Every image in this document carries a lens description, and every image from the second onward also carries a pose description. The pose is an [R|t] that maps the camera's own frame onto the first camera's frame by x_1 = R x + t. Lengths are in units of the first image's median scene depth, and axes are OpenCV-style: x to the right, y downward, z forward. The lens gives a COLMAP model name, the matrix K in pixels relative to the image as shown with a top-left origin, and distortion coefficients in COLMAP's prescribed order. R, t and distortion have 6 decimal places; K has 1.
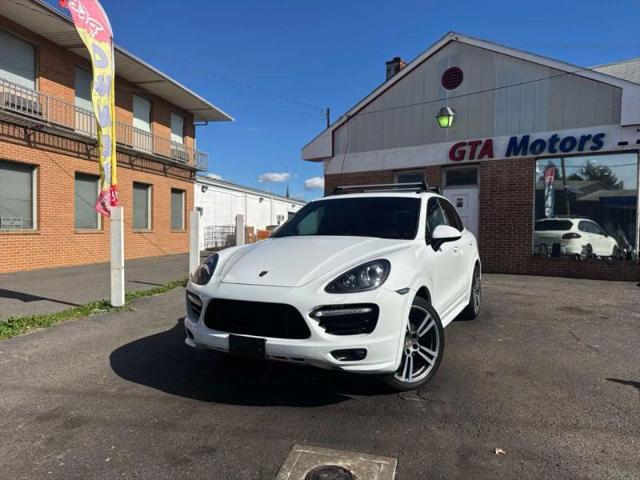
lens RADIAL K [[450.0, 0, 320.0], [0, 450.0, 240.0], [0, 0, 1]] dist [0.050795, -0.067405]
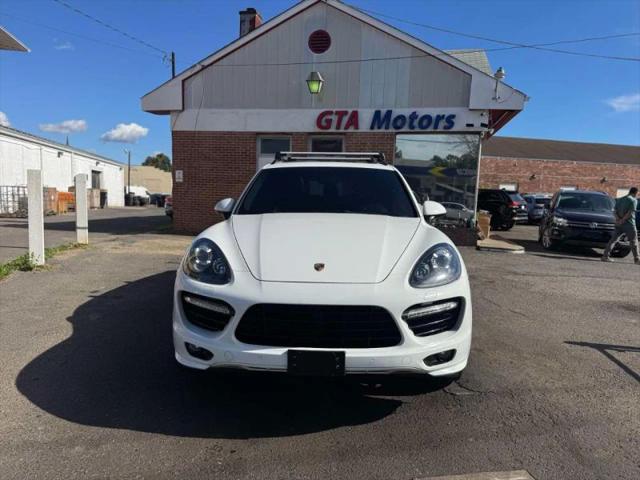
lens RADIAL K [[445.9, 0, 320.0], [0, 445.9, 240.0], [0, 0, 1]] dist [0.129200, -0.221359]
pose [[0.907480, -0.021647, 0.419538, -0.136010], [-0.012251, 0.996883, 0.077936, -0.008917], [-0.419918, -0.075865, 0.904386, 0.094990]]
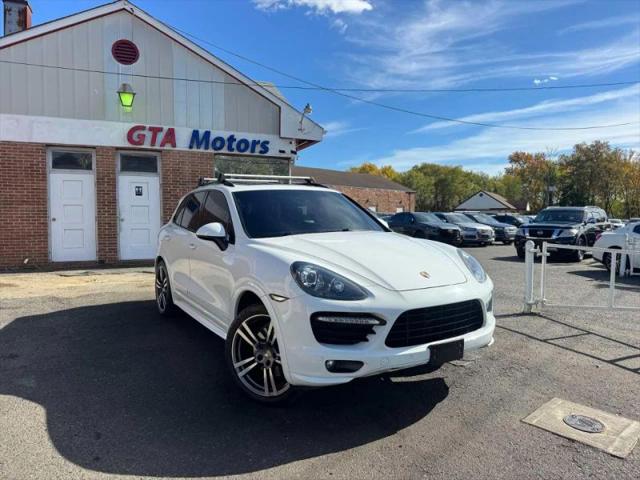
lens RADIAL K [[450.0, 0, 320.0], [0, 450.0, 240.0], [0, 0, 1]] dist [0.050795, -0.067405]
pose [[0.526994, -0.045461, 0.848652, -0.312914], [0.022413, 0.998964, 0.039595, -0.011138], [-0.849574, -0.001845, 0.527467, 0.212393]]
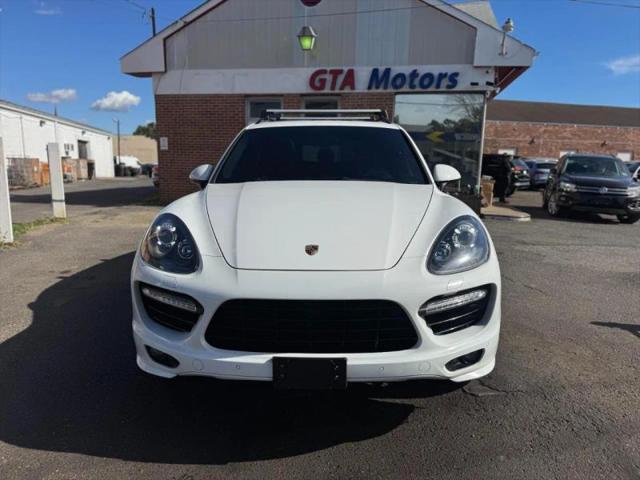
lens RADIAL K [[450.0, 0, 320.0], [0, 450.0, 240.0], [0, 0, 1]] dist [0.050795, -0.067405]
pose [[0.903094, -0.063793, 0.424678, -0.112992], [0.001052, 0.989231, 0.146360, -0.007198], [-0.429441, -0.131730, 0.893436, 0.141279]]
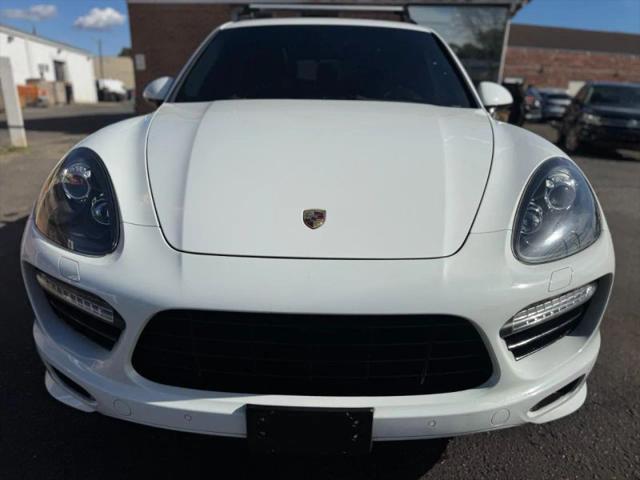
lens RADIAL K [[450.0, 0, 320.0], [0, 450.0, 240.0], [0, 0, 1]] dist [0.050795, -0.067405]
pose [[0.898563, -0.115956, 0.423247, -0.082535], [-0.013665, 0.956598, 0.291090, -0.002214], [-0.438631, -0.267346, 0.857979, 0.213394]]
